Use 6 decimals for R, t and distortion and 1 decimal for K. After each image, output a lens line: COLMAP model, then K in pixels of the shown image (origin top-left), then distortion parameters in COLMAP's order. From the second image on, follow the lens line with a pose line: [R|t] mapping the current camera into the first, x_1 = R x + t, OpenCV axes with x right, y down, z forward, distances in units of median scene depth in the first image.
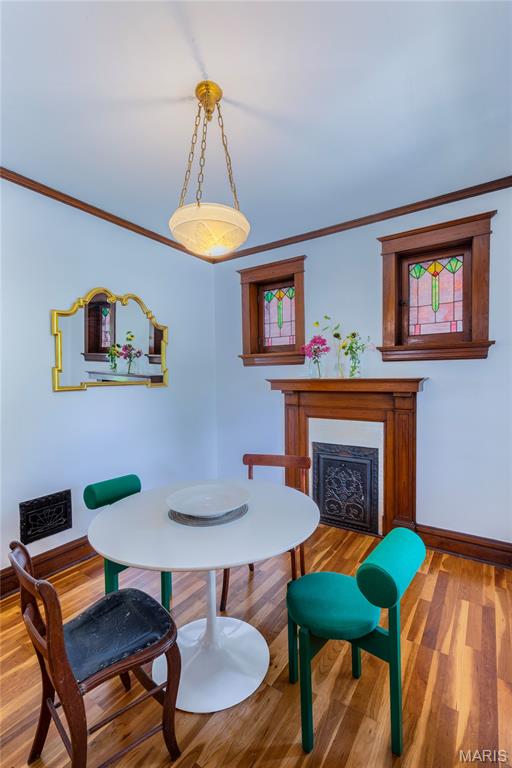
lens RADIAL K [[344.4, 0, 261.7], [0, 344.4, 383.4], [0, 0, 1]] dist [0.006276, -0.000789]
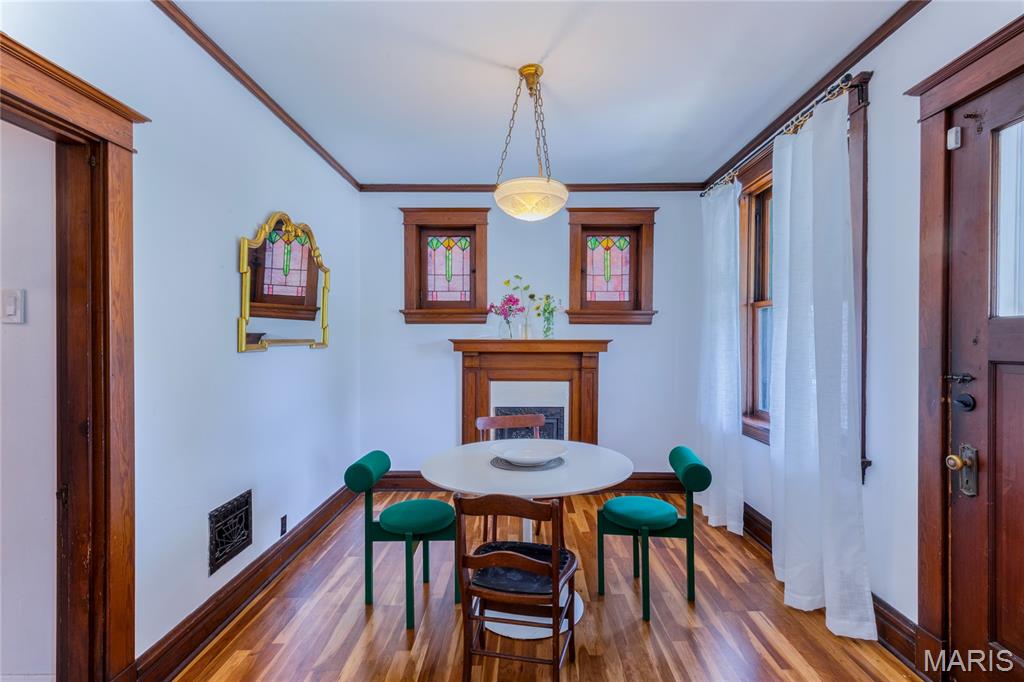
lens RADIAL K [[459.2, 0, 515.7], [0, 459.2, 341.1], [0, 0, 1]] dist [0.006276, -0.000789]
pose [[0.832934, 0.013945, 0.553196, -0.546694], [-0.002541, 0.999768, -0.021376, 0.019224], [-0.553366, 0.016400, 0.832777, -0.080223]]
